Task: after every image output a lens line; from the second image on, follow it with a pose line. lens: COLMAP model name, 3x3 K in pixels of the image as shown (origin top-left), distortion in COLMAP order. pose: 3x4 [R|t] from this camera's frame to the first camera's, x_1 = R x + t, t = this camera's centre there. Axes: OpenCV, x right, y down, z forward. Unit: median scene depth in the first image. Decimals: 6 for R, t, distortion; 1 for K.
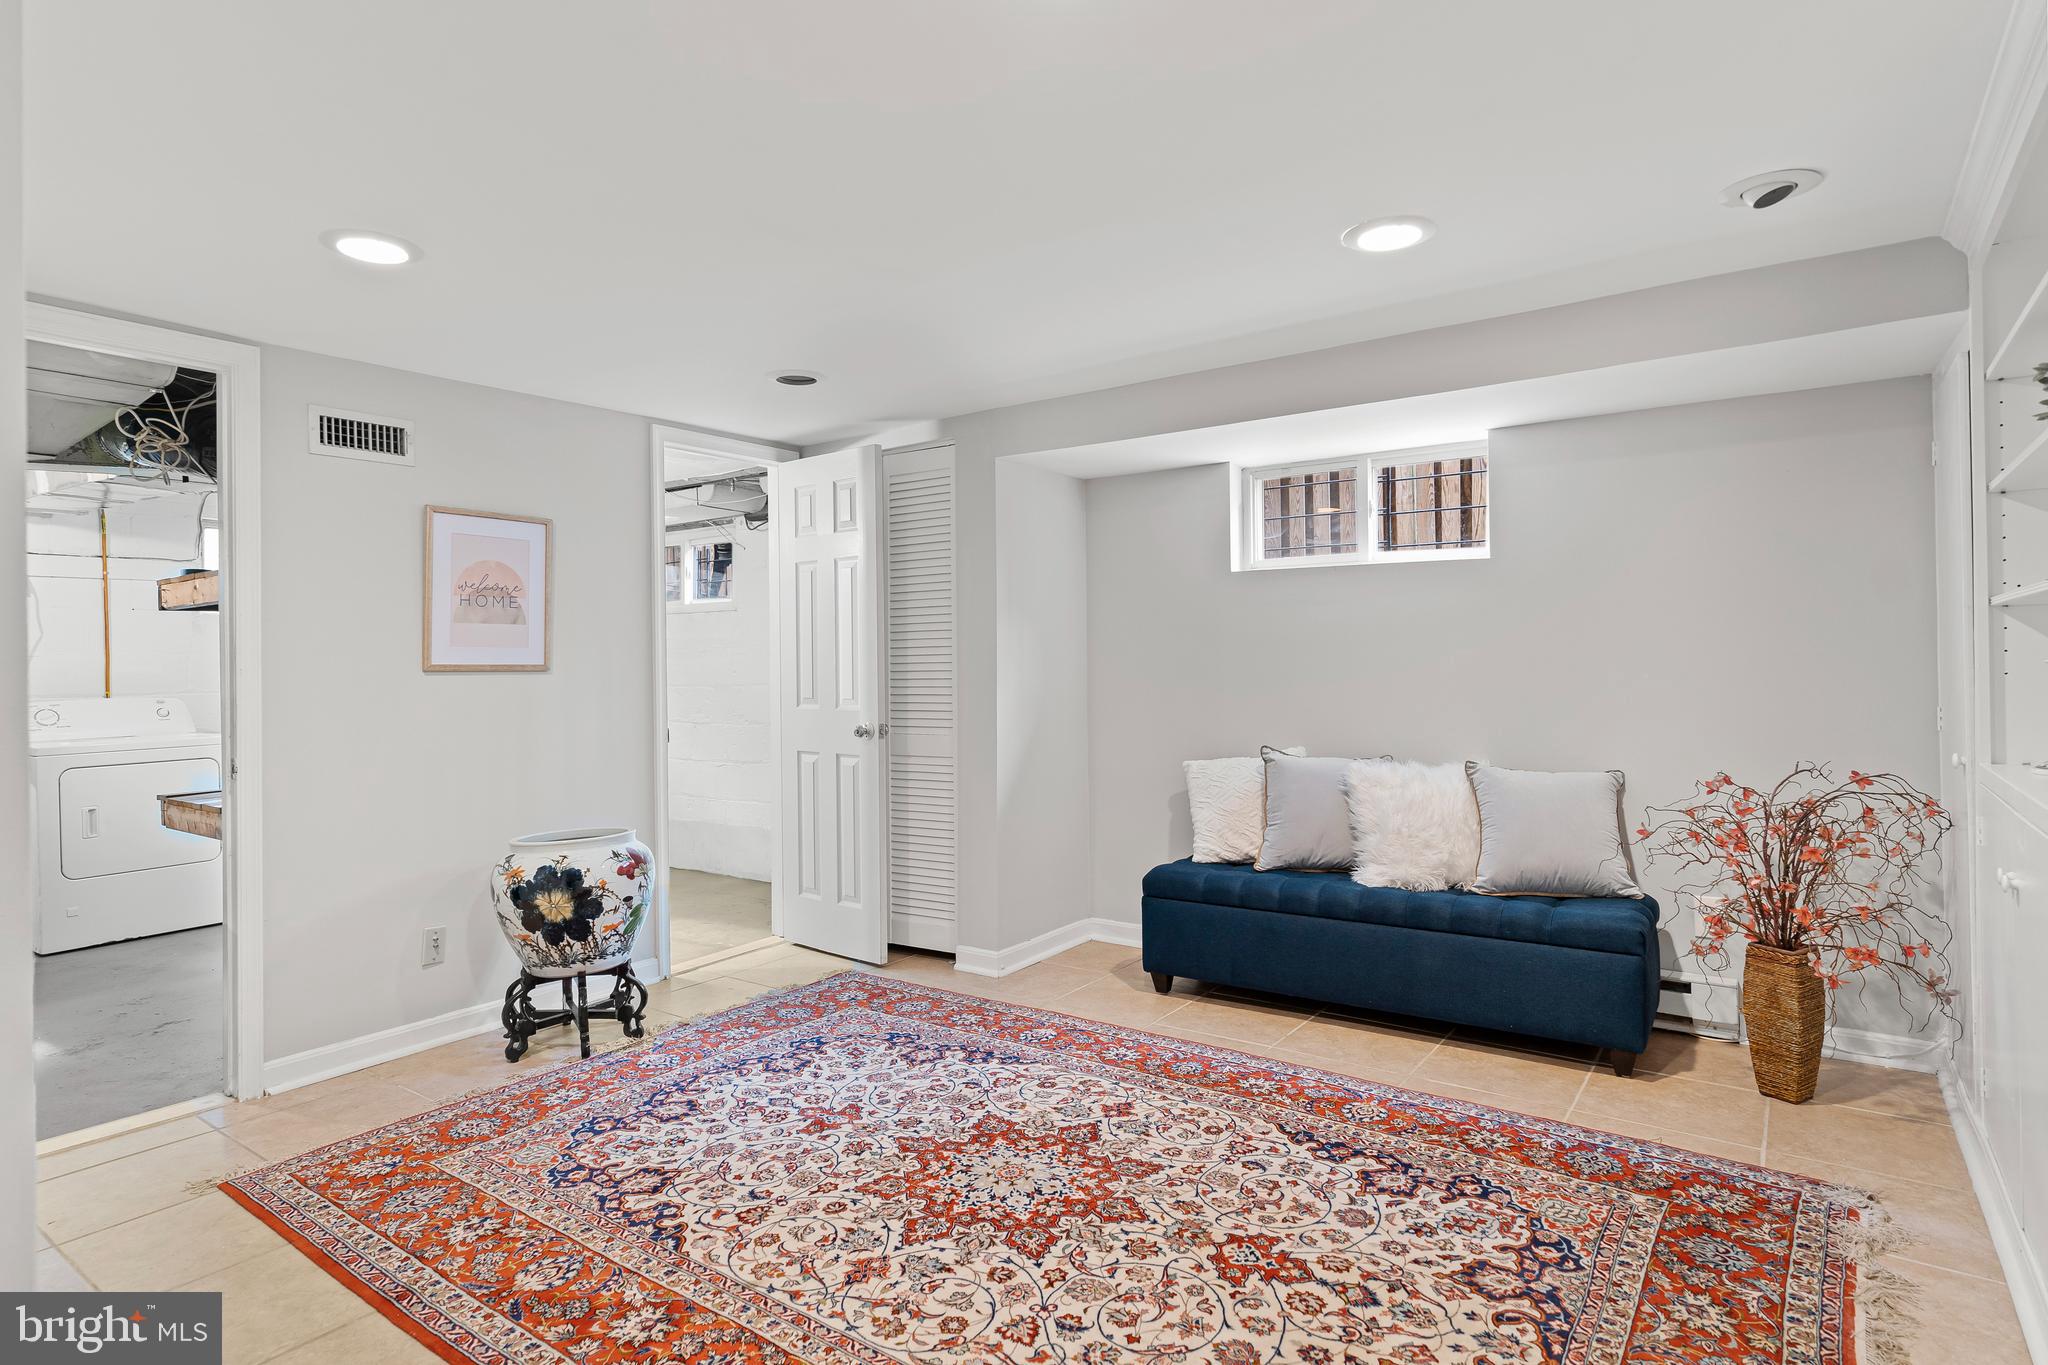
lens RADIAL K [[1102.9, 0, 1018.6], [0, 1102.9, 660.2], [0, 0, 1]] dist [-0.000168, 0.000405]
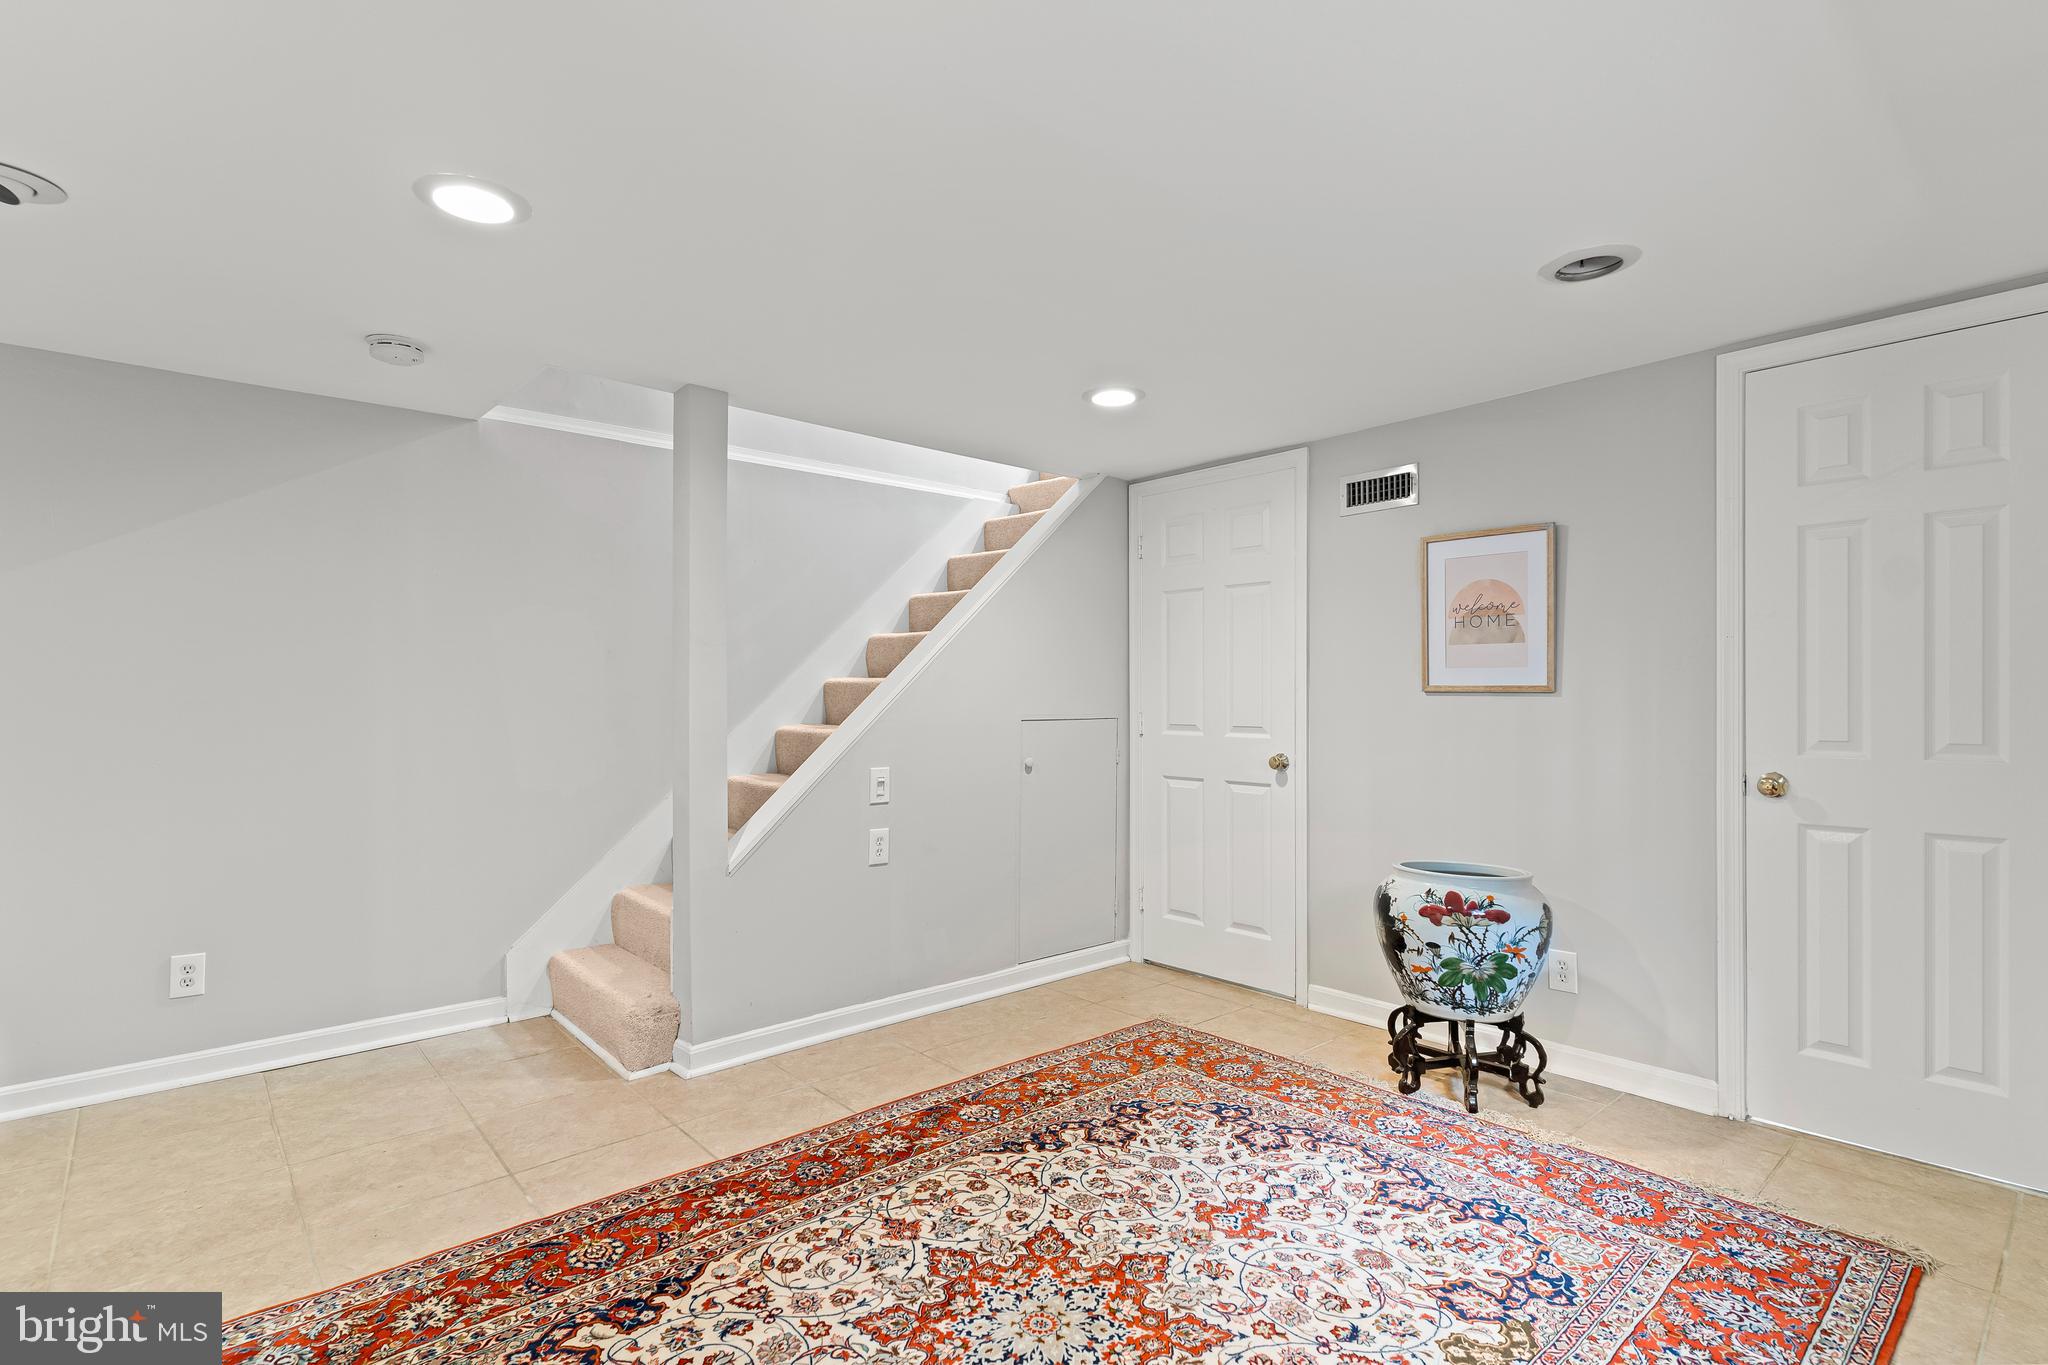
lens RADIAL K [[988.4, 0, 1012.0], [0, 988.4, 698.1], [0, 0, 1]] dist [0.002478, -0.000222]
pose [[-0.231171, 0.017343, -0.972759, 0.566369], [0.011155, 0.999823, 0.015175, -0.003294], [0.972849, -0.007343, -0.231323, 0.940637]]
